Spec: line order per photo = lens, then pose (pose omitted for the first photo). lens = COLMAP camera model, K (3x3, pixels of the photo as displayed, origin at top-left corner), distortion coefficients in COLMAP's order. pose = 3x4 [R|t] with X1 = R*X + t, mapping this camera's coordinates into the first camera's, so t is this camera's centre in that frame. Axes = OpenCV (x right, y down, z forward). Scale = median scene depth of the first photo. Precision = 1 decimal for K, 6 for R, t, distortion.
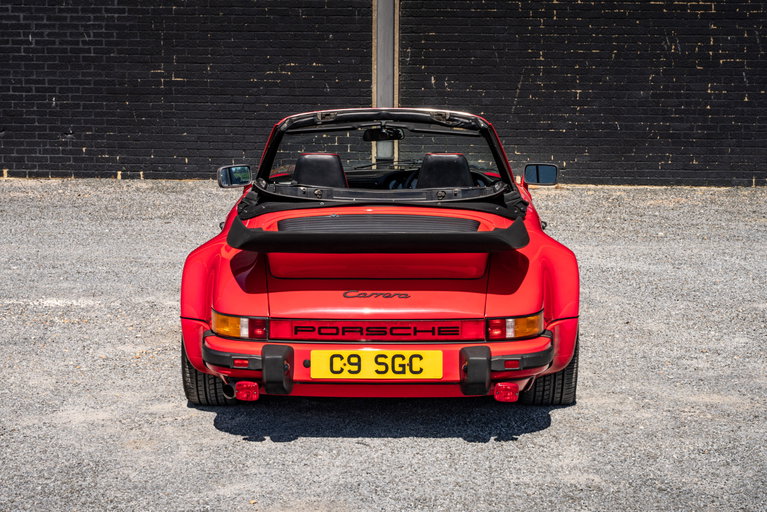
lens RADIAL K [[1588.0, 0, 380.3], [0, 1588.0, 262.4], [0, 0, 1]] dist [0.007553, 0.000000]
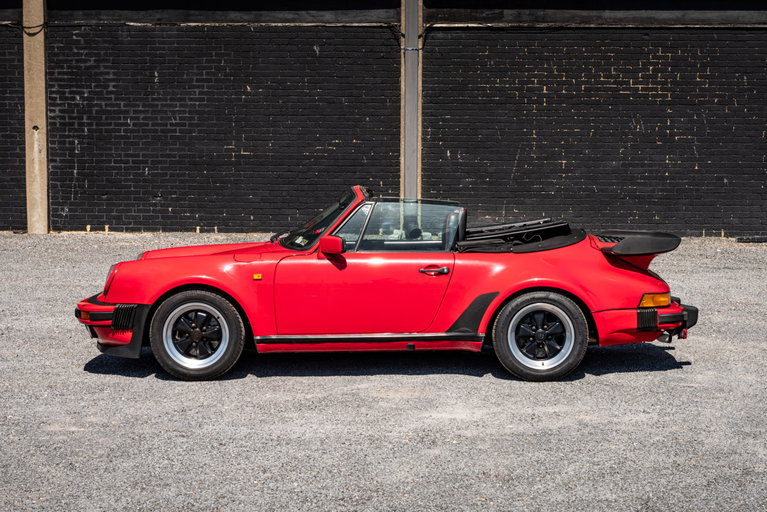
lens RADIAL K [[1599.5, 0, 375.6], [0, 1599.5, 247.9], [0, 0, 1]] dist [0.002600, 0.000000]
pose [[0.999995, -0.002843, 0.001499, -0.026780], [0.002922, 0.998452, -0.055547, 0.030463], [-0.001339, 0.055551, 0.998455, -0.263206]]
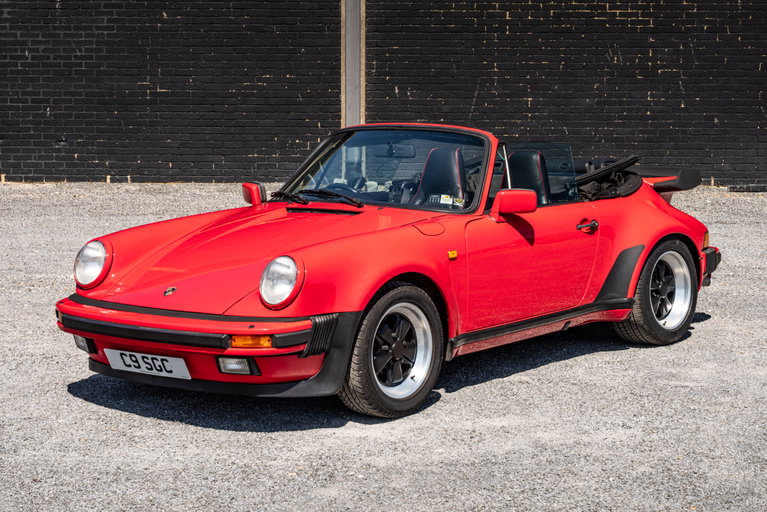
lens RADIAL K [[1669.7, 0, 356.2], [0, 1669.7, 247.3], [0, 0, 1]] dist [0.008376, 0.000000]
pose [[0.999924, -0.006663, 0.010420, -0.007275], [0.006918, 0.999674, -0.024562, 0.021300], [-0.010253, 0.024632, 0.999644, -0.144151]]
